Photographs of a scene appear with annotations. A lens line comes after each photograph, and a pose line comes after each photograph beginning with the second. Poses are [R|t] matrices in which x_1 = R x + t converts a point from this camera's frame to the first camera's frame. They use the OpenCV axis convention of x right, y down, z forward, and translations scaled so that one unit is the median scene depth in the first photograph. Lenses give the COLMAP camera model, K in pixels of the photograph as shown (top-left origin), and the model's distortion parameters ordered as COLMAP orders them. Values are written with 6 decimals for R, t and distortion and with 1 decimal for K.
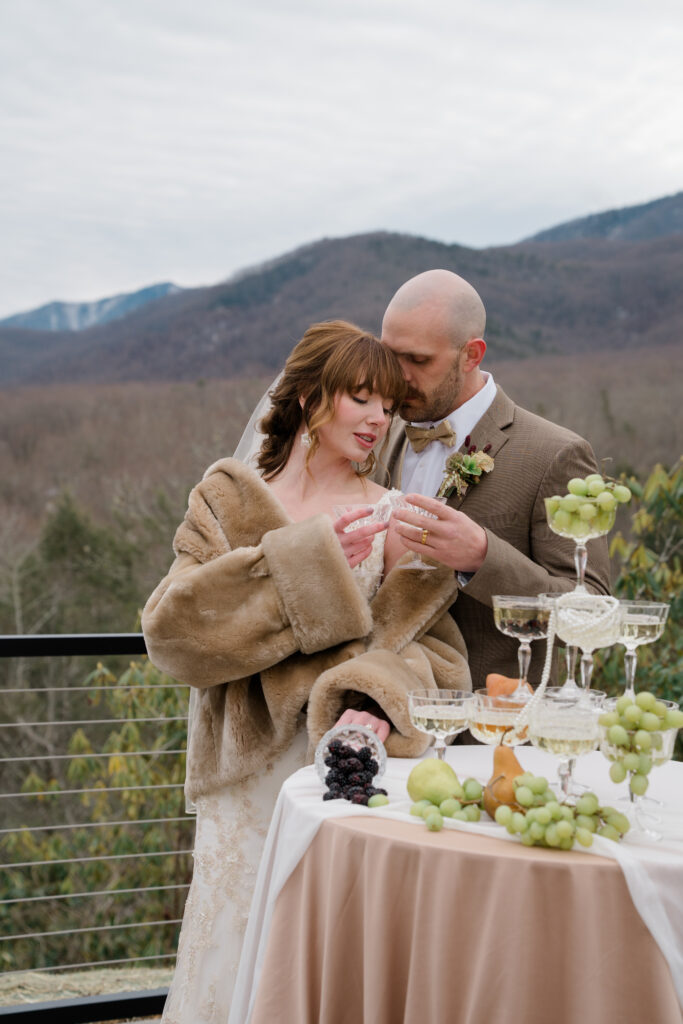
lens RADIAL K [[1608.4, 0, 319.7], [0, 1608.4, 512.8], [0, 0, 1]] dist [0.187366, 0.000000]
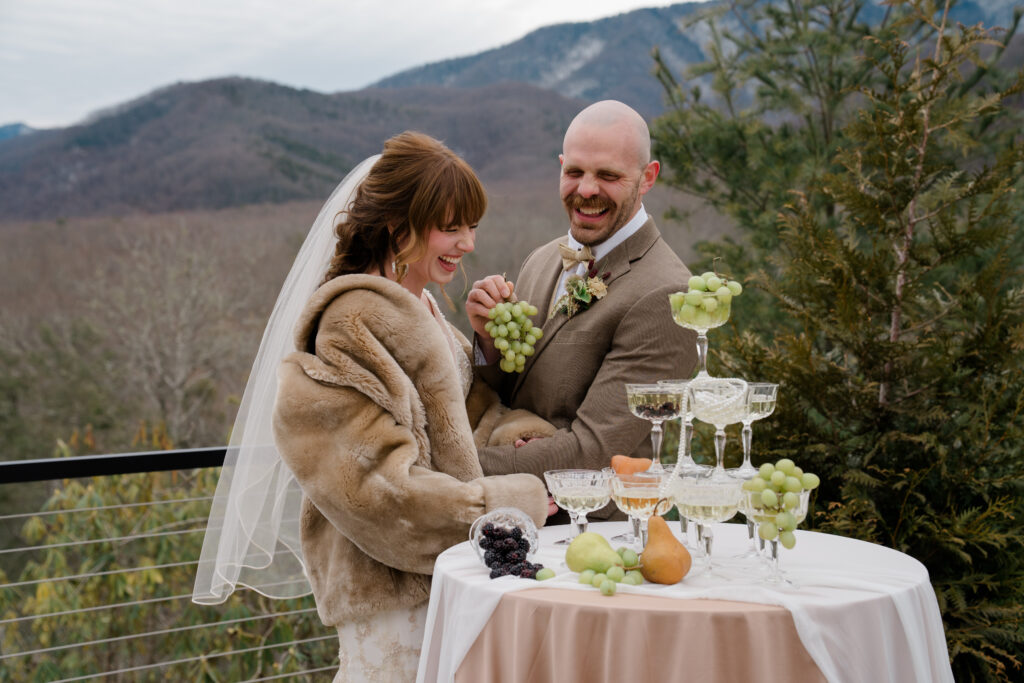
lens RADIAL K [[1481.3, 0, 520.6], [0, 1481.3, 336.8], [0, 0, 1]] dist [0.158798, 0.000000]
pose [[0.973954, -0.038659, 0.223427, -0.191877], [0.038741, 0.999241, 0.004019, 0.012160], [-0.223413, 0.004742, 0.974712, 0.018955]]
